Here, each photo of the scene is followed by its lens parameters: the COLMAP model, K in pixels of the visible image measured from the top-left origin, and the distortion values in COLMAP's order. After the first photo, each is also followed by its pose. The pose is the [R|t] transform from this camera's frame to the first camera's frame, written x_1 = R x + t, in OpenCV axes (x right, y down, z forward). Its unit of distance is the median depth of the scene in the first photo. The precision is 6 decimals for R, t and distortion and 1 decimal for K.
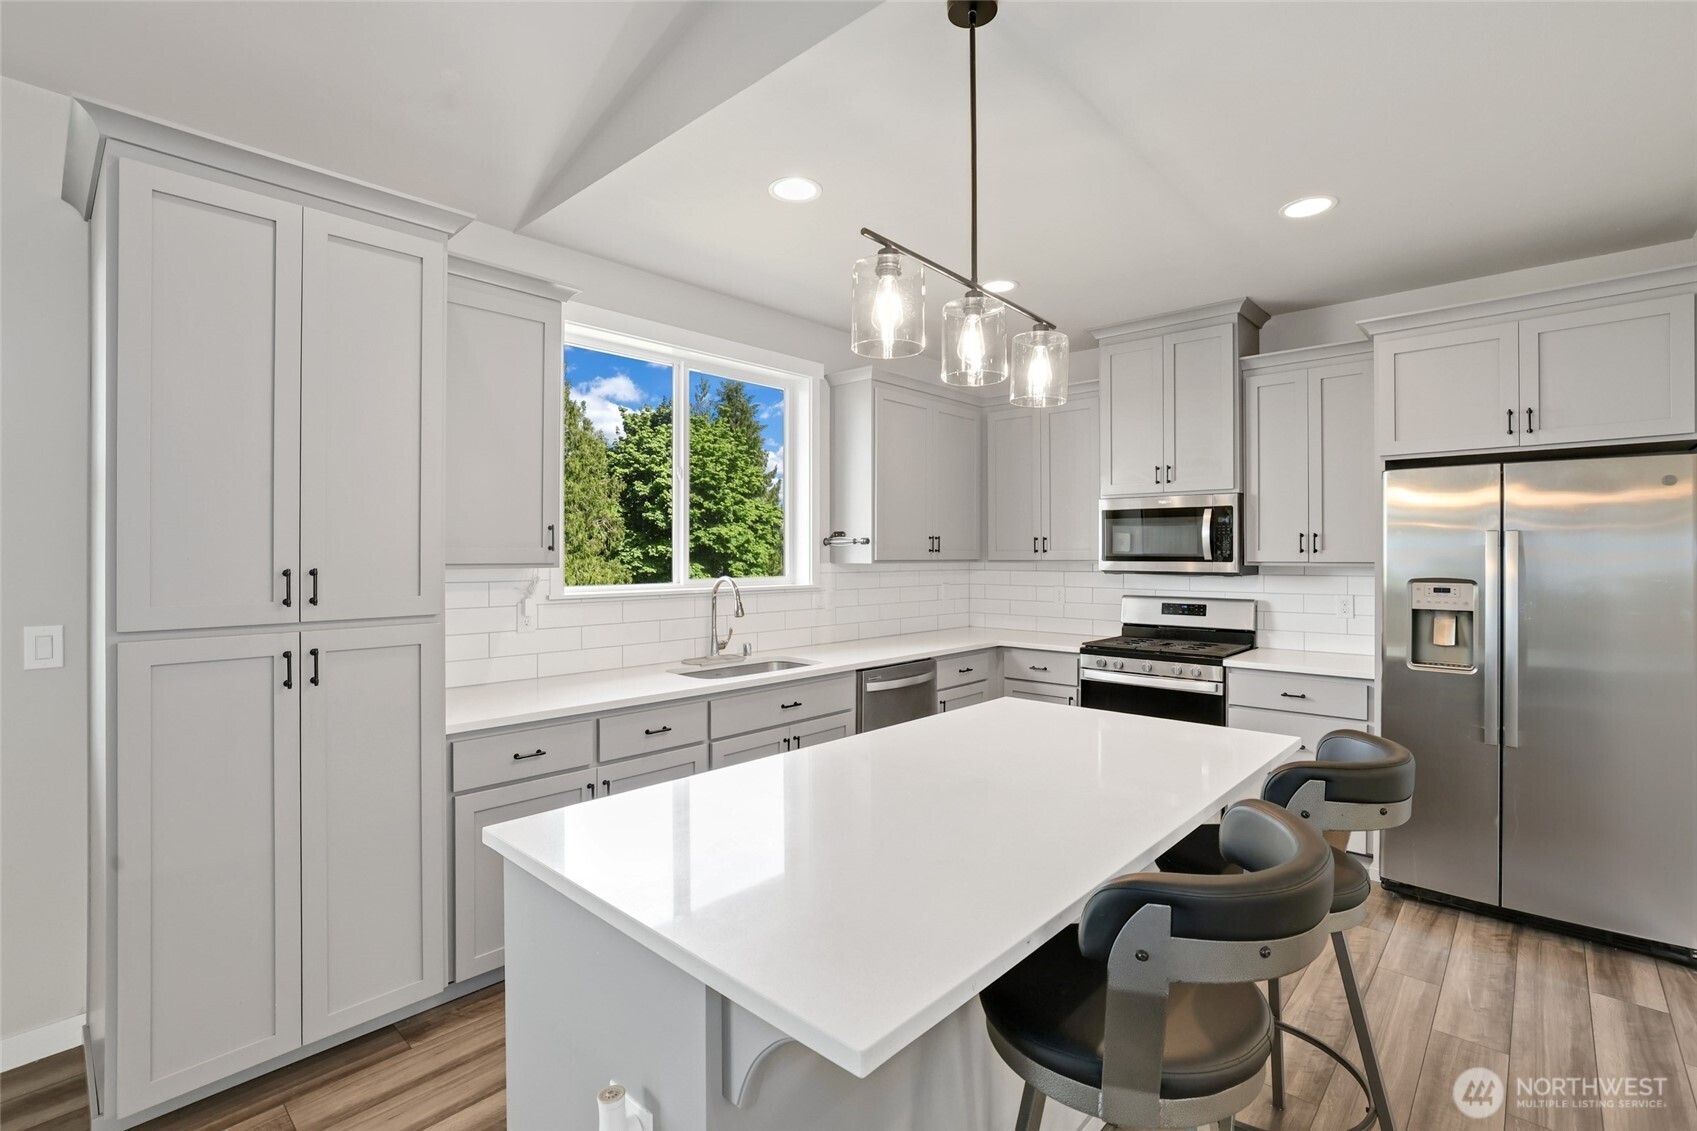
lens RADIAL K [[778.1, 0, 845.4], [0, 778.1, 549.0], [0, 0, 1]] dist [-0.025416, 0.000529]
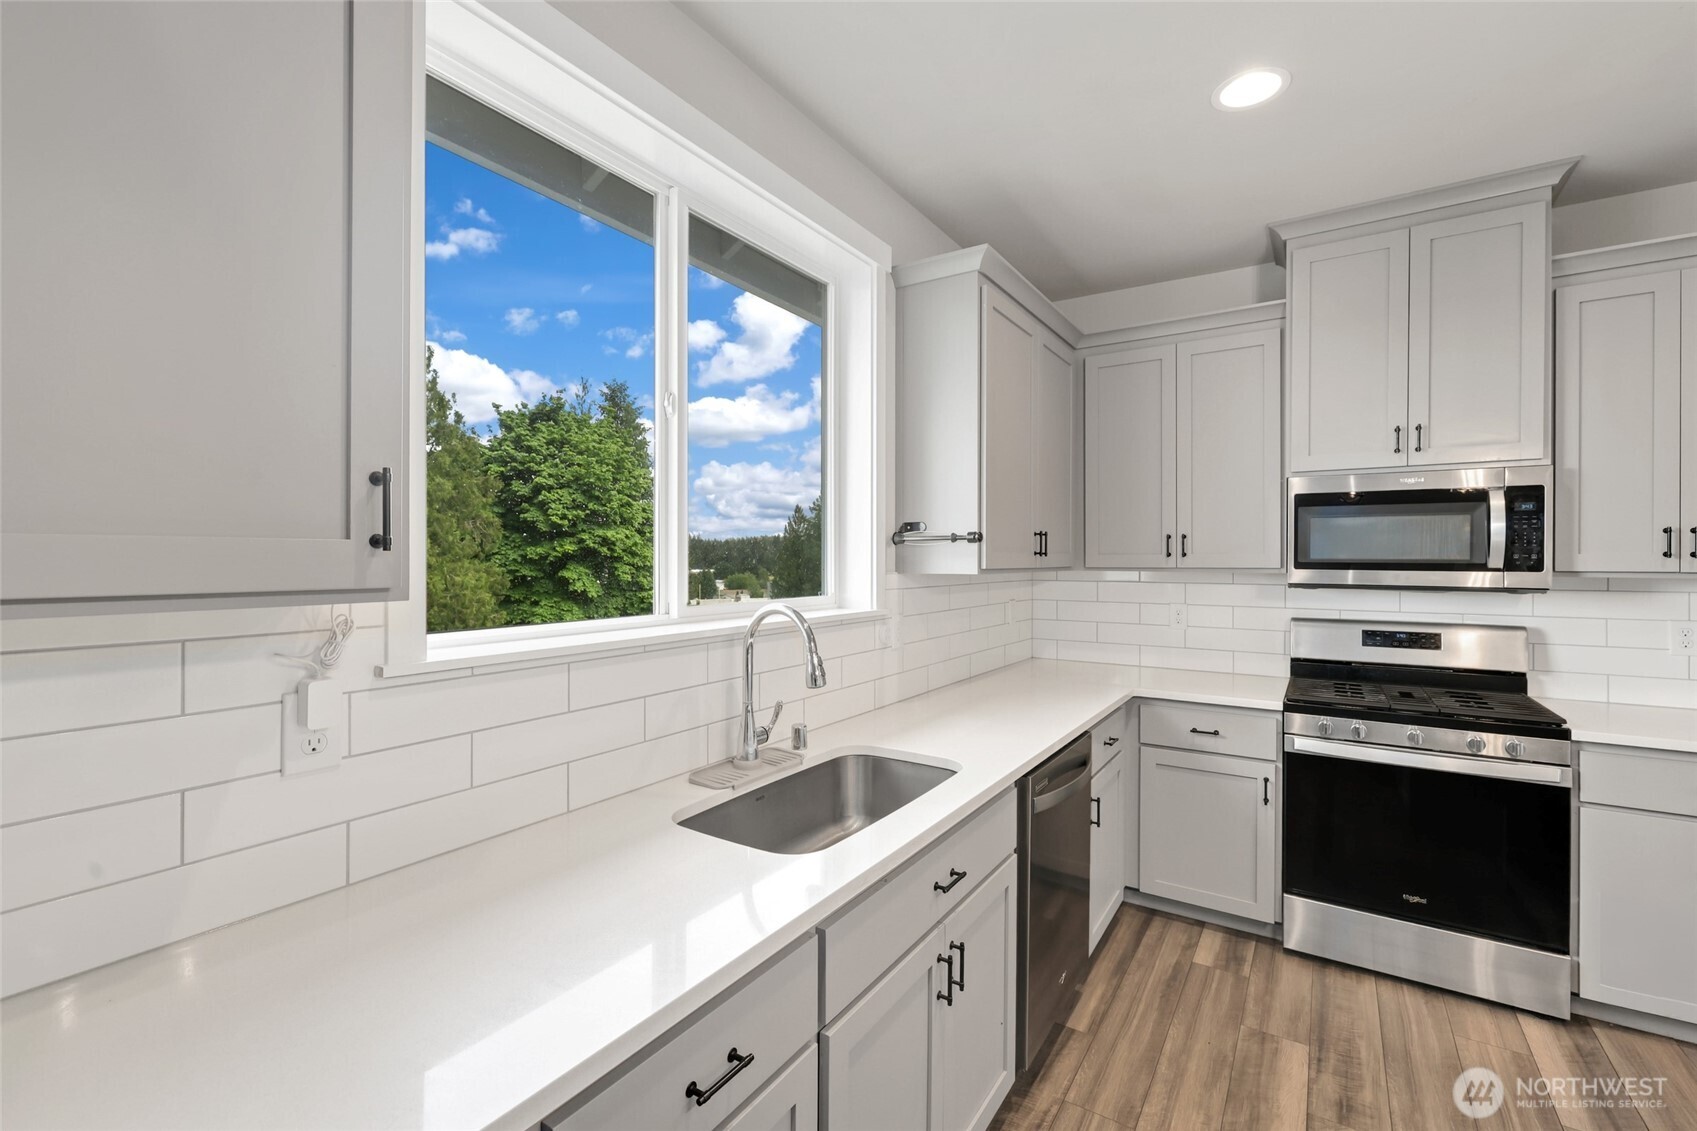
lens RADIAL K [[735.3, 0, 847.2], [0, 735.3, 558.5], [0, 0, 1]] dist [0.003056, 0.000764]
pose [[0.986335, 0.001445, 0.164744, -0.154084], [-0.002773, 0.999965, 0.007831, 0.002006], [-0.164727, -0.008181, 0.986305, 0.431030]]
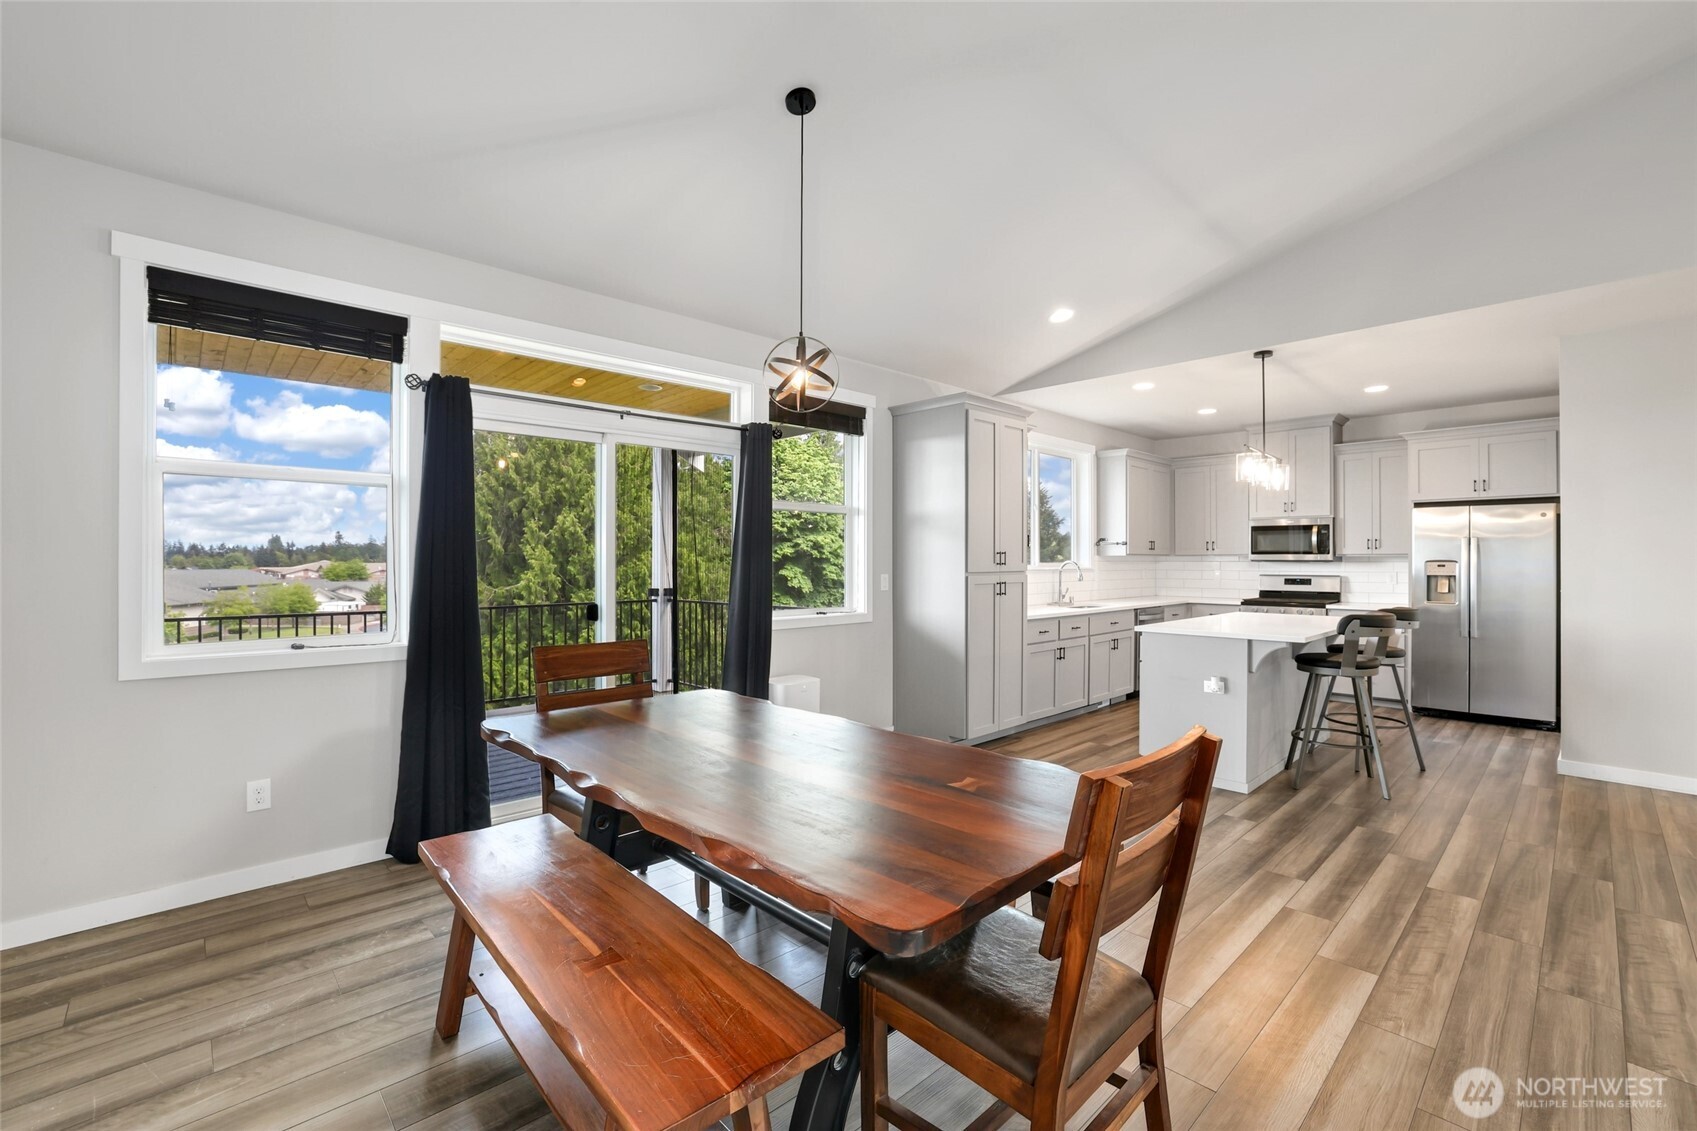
lens RADIAL K [[731.5, 0, 842.9], [0, 731.5, 559.1], [0, 0, 1]] dist [-0.051115, 0.020174]
pose [[0.997512, -0.000186, -0.070495, -0.487377], [0.000564, 0.999986, 0.005353, 0.016181], [0.070493, -0.005379, 0.997498, -0.719651]]
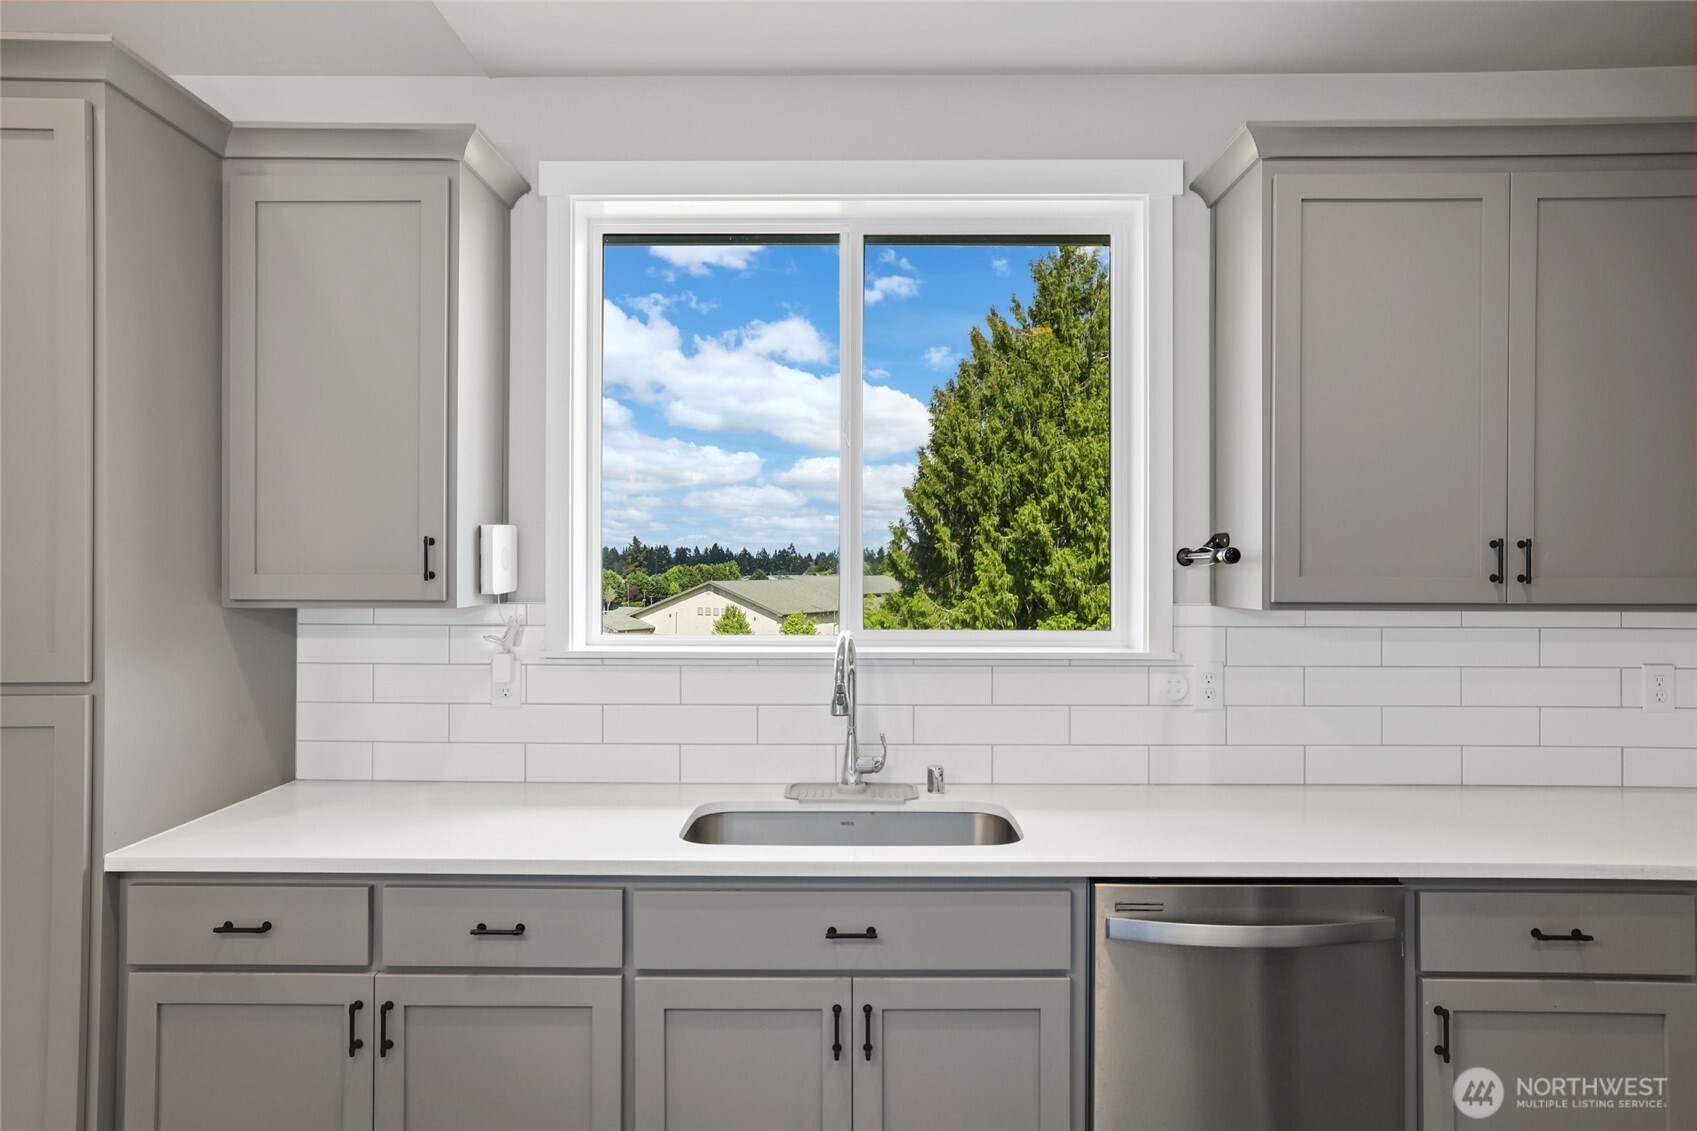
lens RADIAL K [[985.6, 0, 844.0], [0, 985.6, 559.1], [0, 0, 1]] dist [0.000126, -0.000041]
pose [[0.672927, -0.003236, -0.739702, 0.255592], [0.002716, 0.999994, -0.001903, -0.007231], [0.739704, -0.000728, 0.672932, 0.468046]]
